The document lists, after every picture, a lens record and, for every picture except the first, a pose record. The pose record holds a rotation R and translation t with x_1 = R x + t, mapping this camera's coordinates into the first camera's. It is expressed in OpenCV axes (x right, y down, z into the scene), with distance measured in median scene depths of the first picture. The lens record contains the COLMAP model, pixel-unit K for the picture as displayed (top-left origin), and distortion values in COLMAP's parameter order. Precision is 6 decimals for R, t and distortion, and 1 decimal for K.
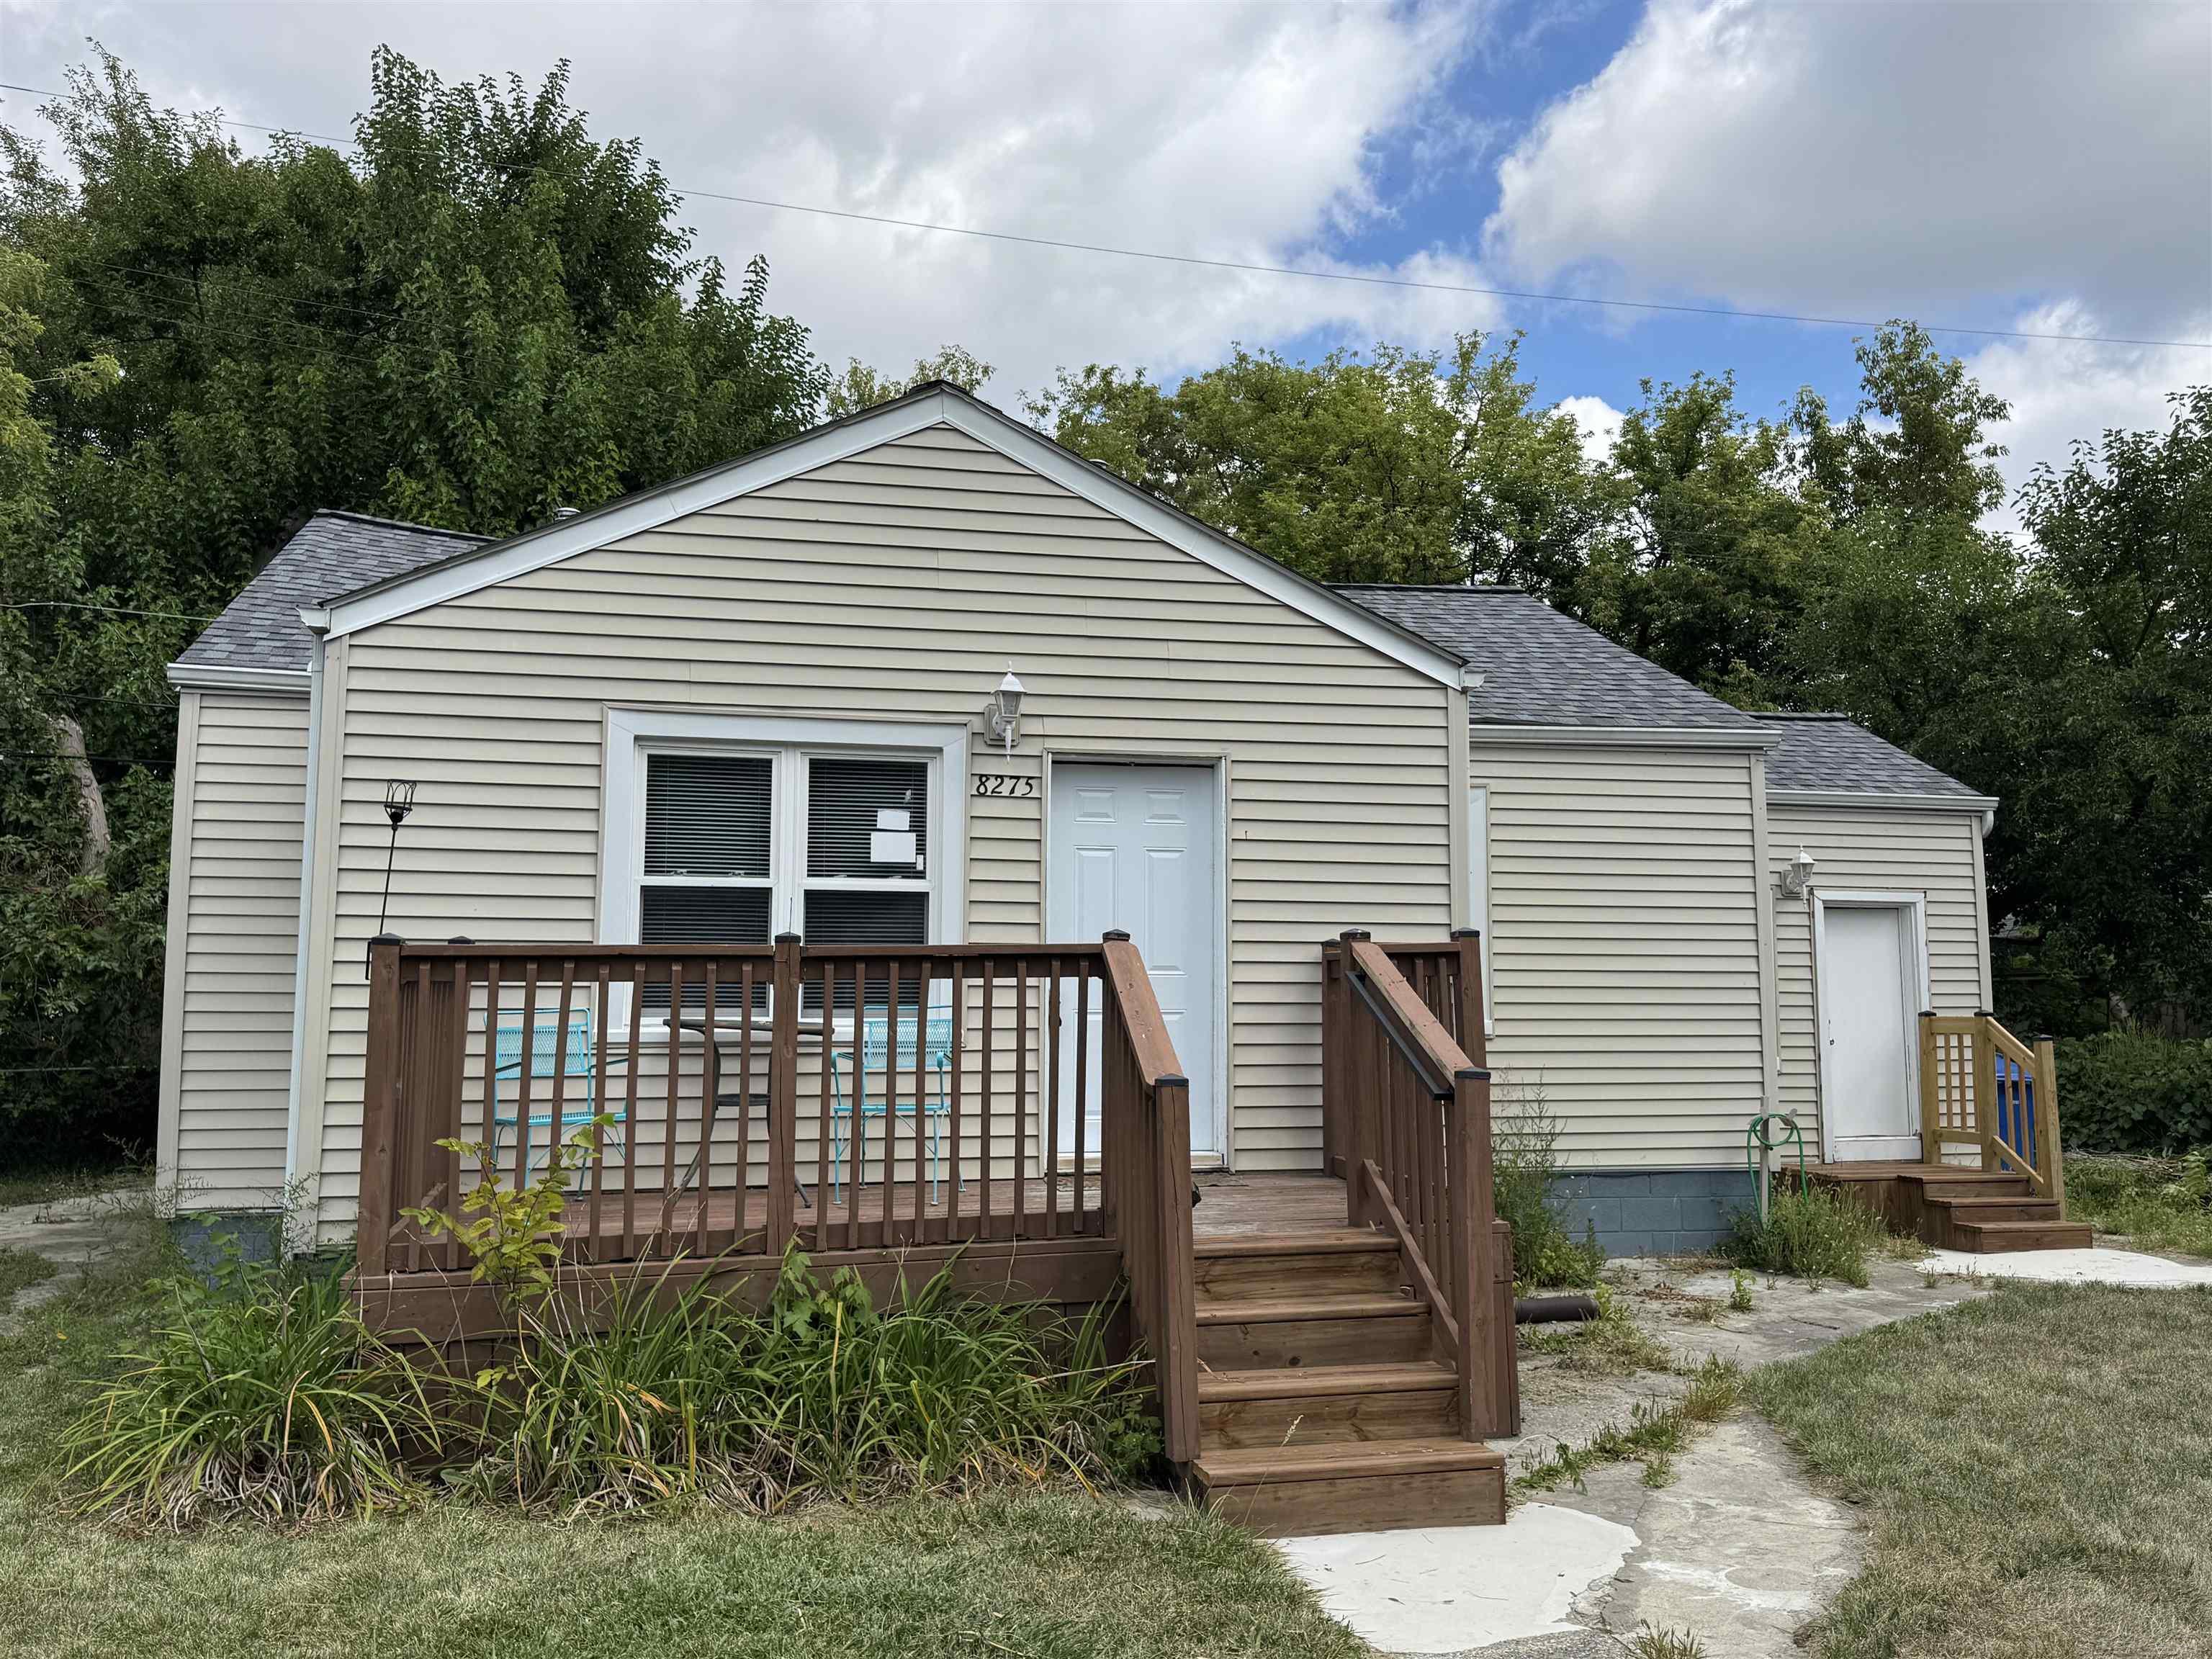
lens RADIAL K [[1770.2, 0, 1103.8], [0, 1770.2, 829.3], [0, 0, 1]] dist [0.055315, 0.001584]
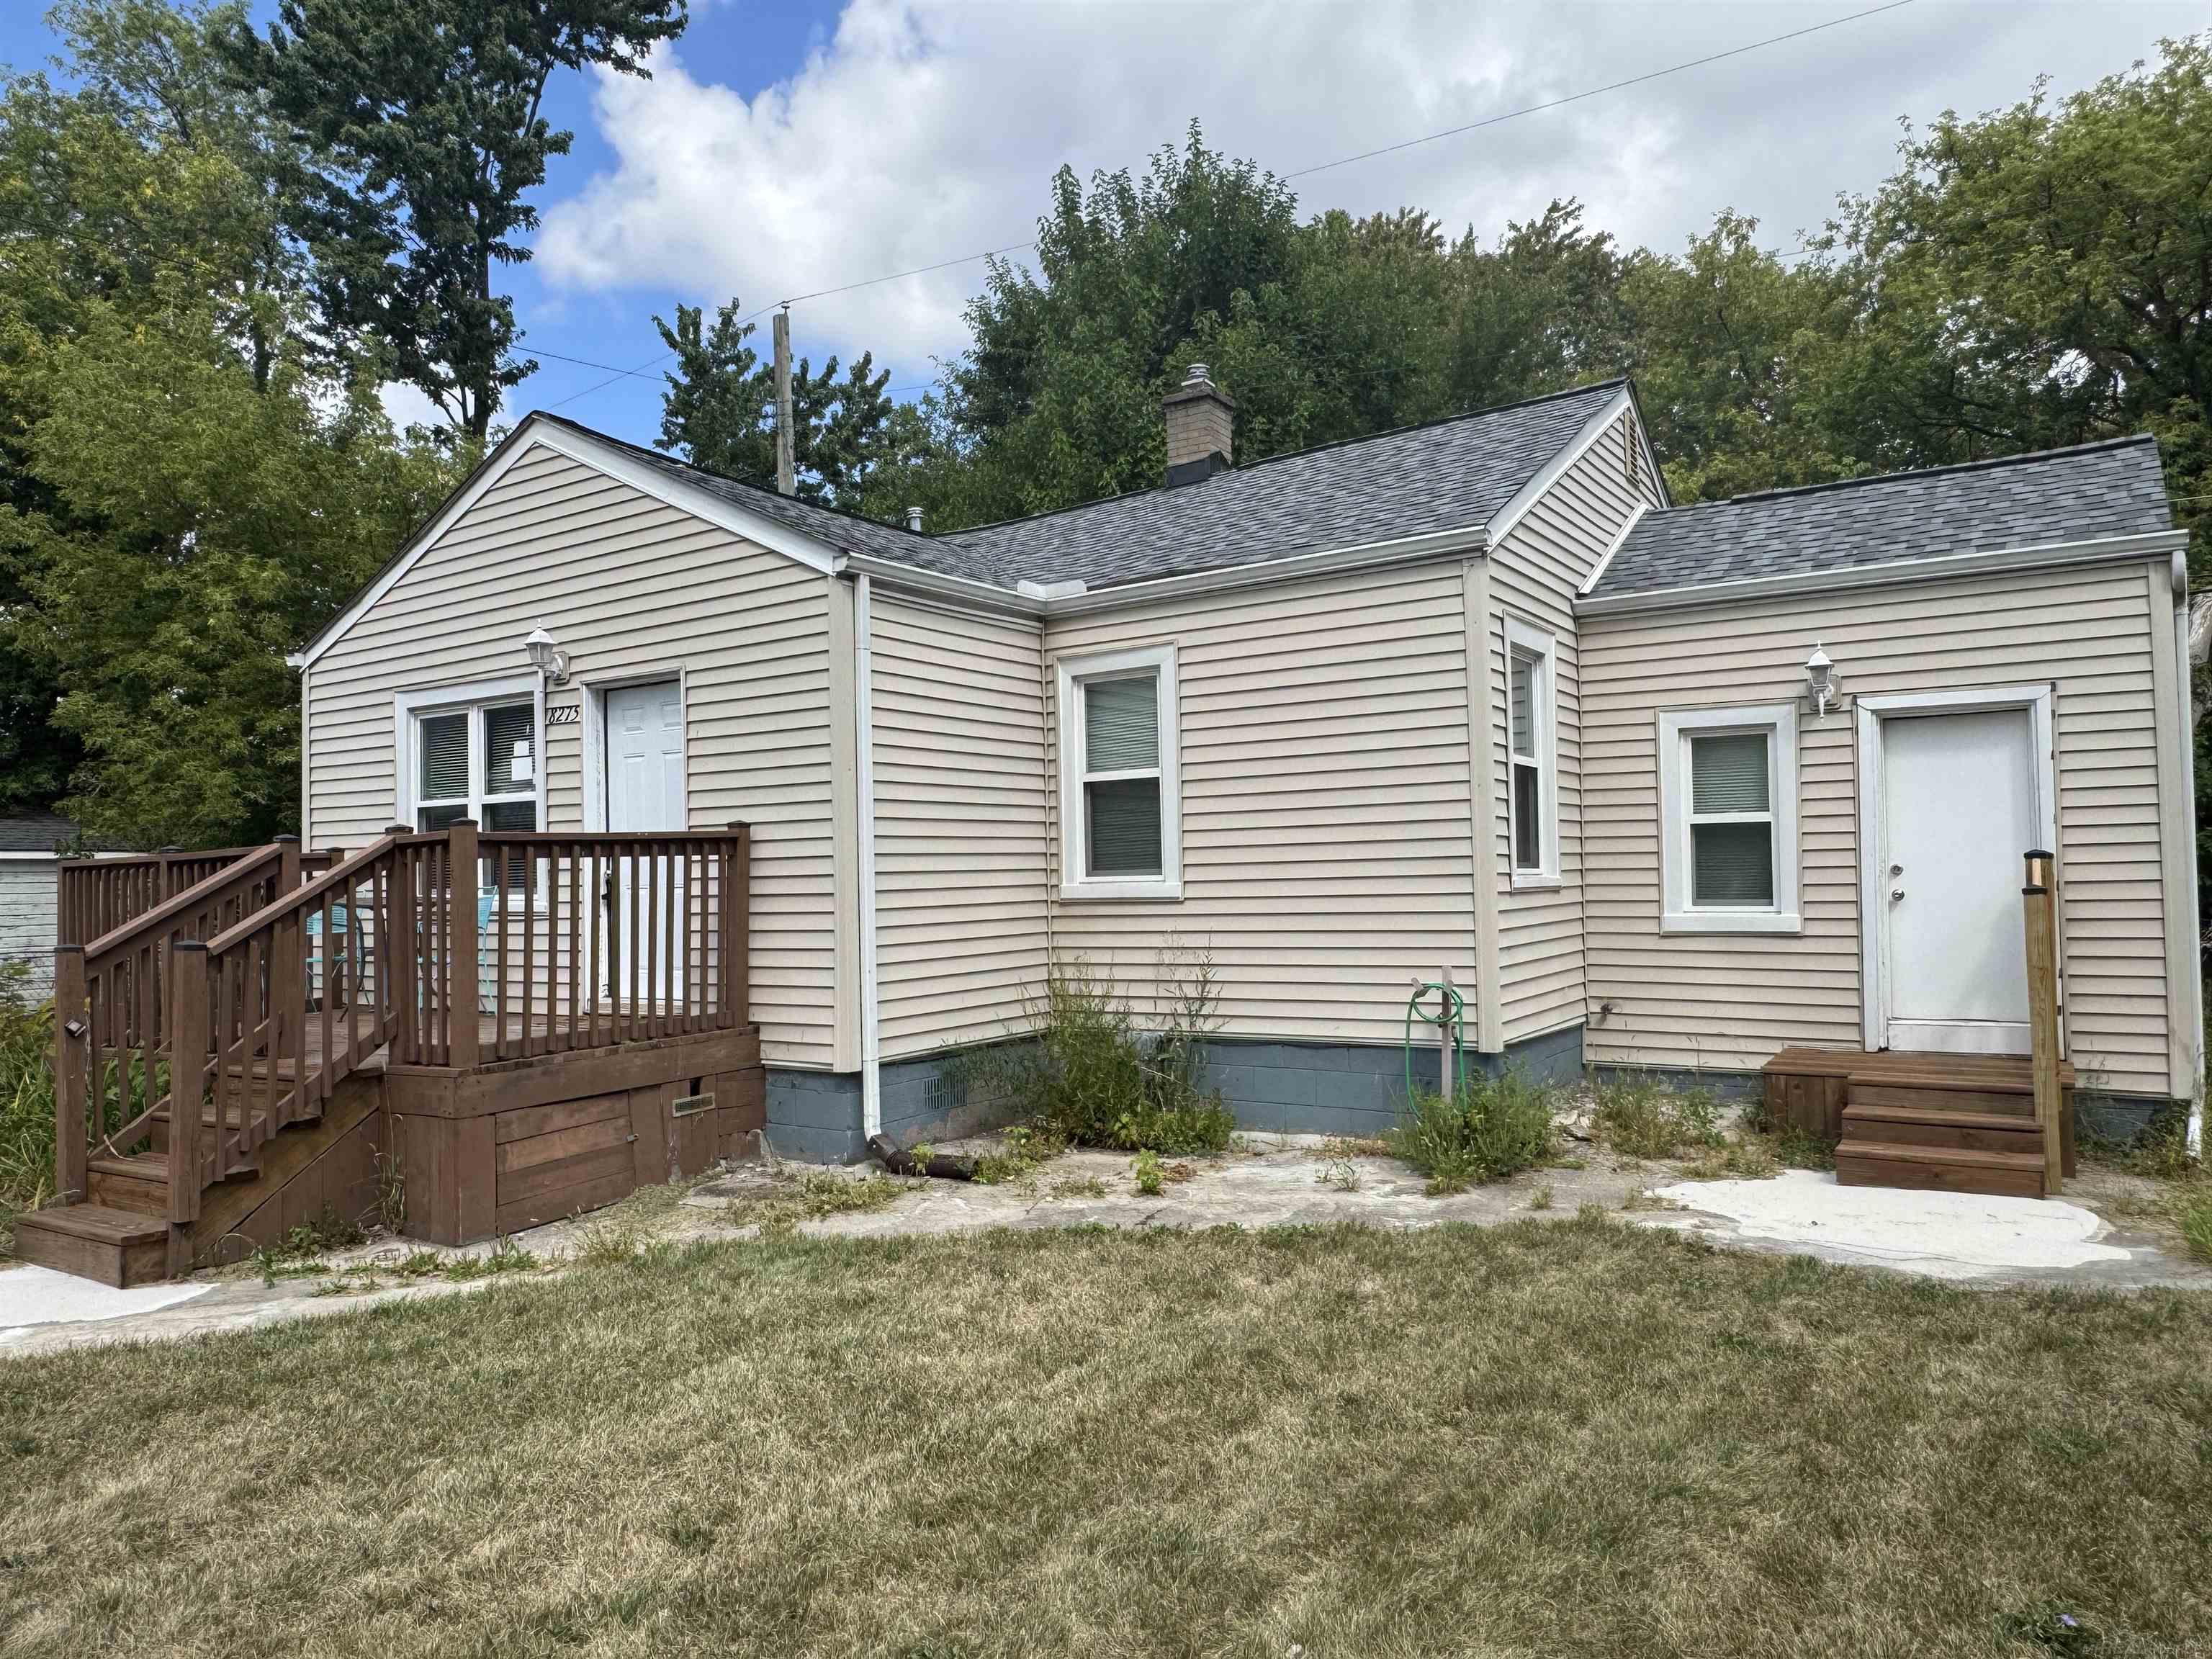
lens RADIAL K [[1486.2, 0, 1103.7], [0, 1486.2, 830.3], [0, 0, 1]] dist [-0.000061, 0.000939]
pose [[0.698766, -0.042967, -0.714059, 0.963062], [0.095102, 0.994914, 0.033198, 0.059105], [0.709001, -0.091107, 0.699298, 0.495488]]
